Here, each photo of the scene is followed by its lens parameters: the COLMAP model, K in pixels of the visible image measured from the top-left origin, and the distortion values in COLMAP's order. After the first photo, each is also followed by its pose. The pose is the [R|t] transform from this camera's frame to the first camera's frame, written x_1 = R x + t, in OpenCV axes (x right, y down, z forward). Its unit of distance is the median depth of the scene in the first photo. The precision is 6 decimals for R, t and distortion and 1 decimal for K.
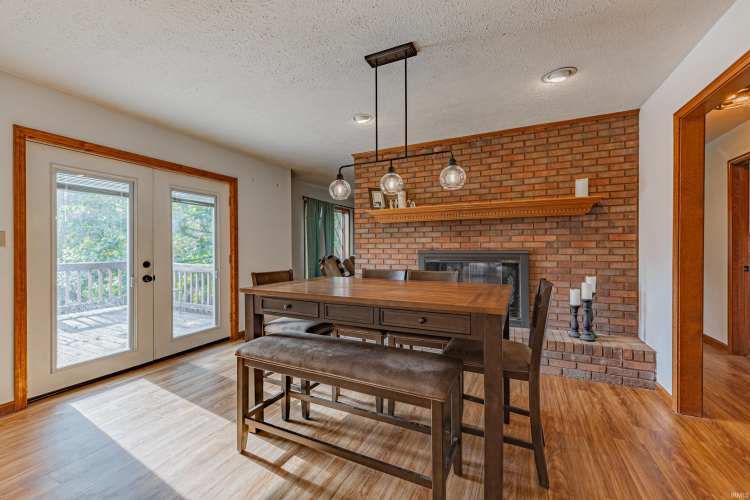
lens RADIAL K [[302.1, 0, 376.1], [0, 302.1, 250.1], [0, 0, 1]] dist [0.002863, -0.000088]
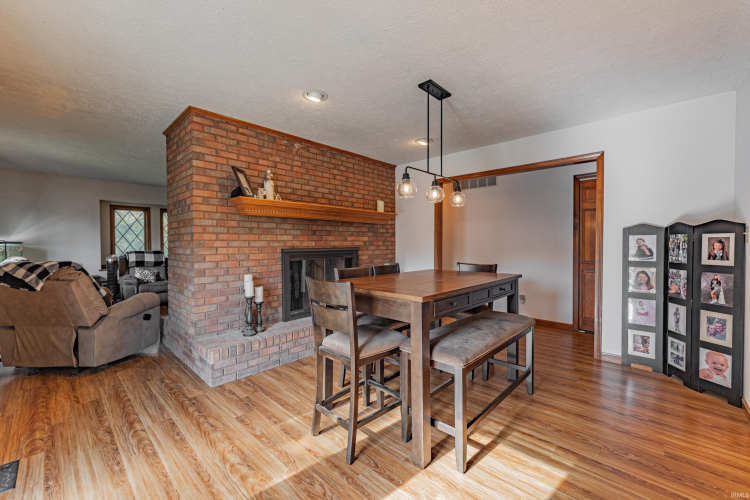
lens RADIAL K [[302.1, 0, 372.6], [0, 302.1, 249.1], [0, 0, 1]] dist [0.002863, -0.000088]
pose [[0.322618, -0.013176, 0.946438, -0.674304], [0.011291, 0.999886, 0.010072, -0.004373], [-0.946462, 0.007437, 0.322730, 0.469610]]
